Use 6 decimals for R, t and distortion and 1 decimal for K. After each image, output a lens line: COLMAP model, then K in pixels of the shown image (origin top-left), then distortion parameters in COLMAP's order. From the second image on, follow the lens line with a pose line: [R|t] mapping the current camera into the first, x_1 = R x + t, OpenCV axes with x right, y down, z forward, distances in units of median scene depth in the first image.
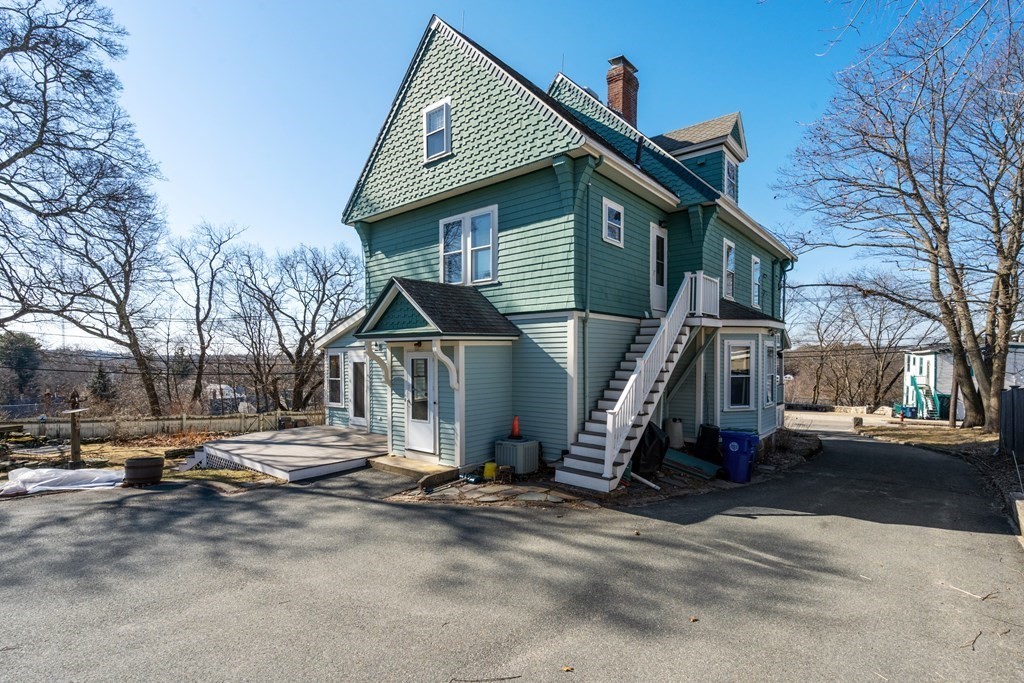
lens RADIAL K [[475.2, 0, 508.9], [0, 475.2, 359.9], [0, 0, 1]] dist [-0.001115, -0.000062]
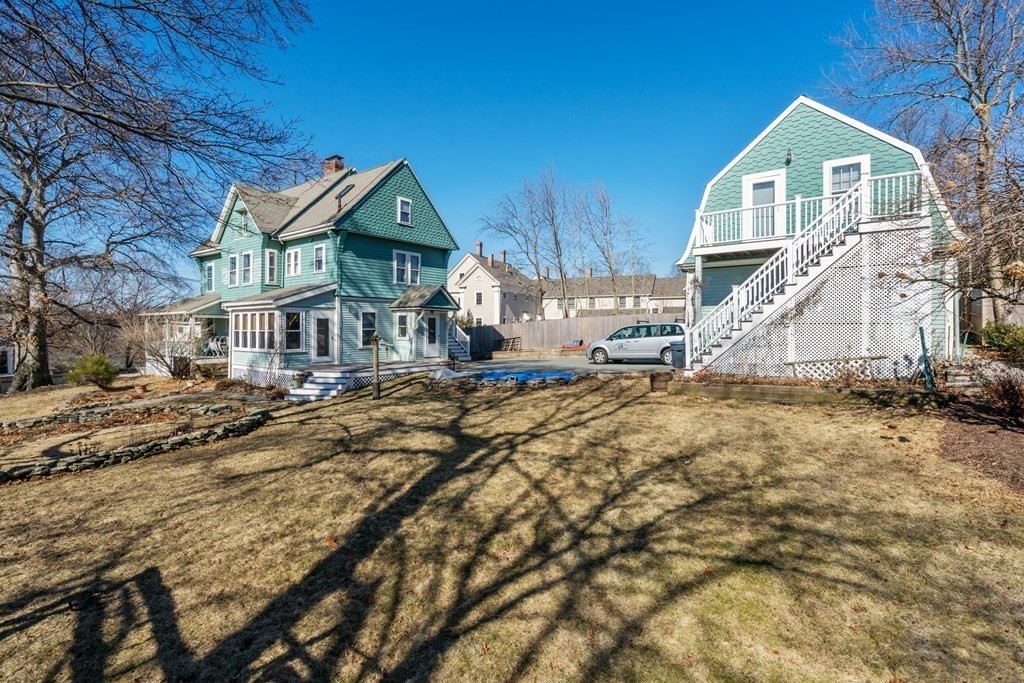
lens RADIAL K [[475.2, 0, 511.8], [0, 475.2, 335.2], [0, 0, 1]] dist [-0.001115, -0.000062]
pose [[-0.051680, -0.005284, 0.998650, -2.214539], [0.015802, 0.999856, 0.006108, 0.068257], [-0.998539, 0.016096, -0.051589, 0.607945]]
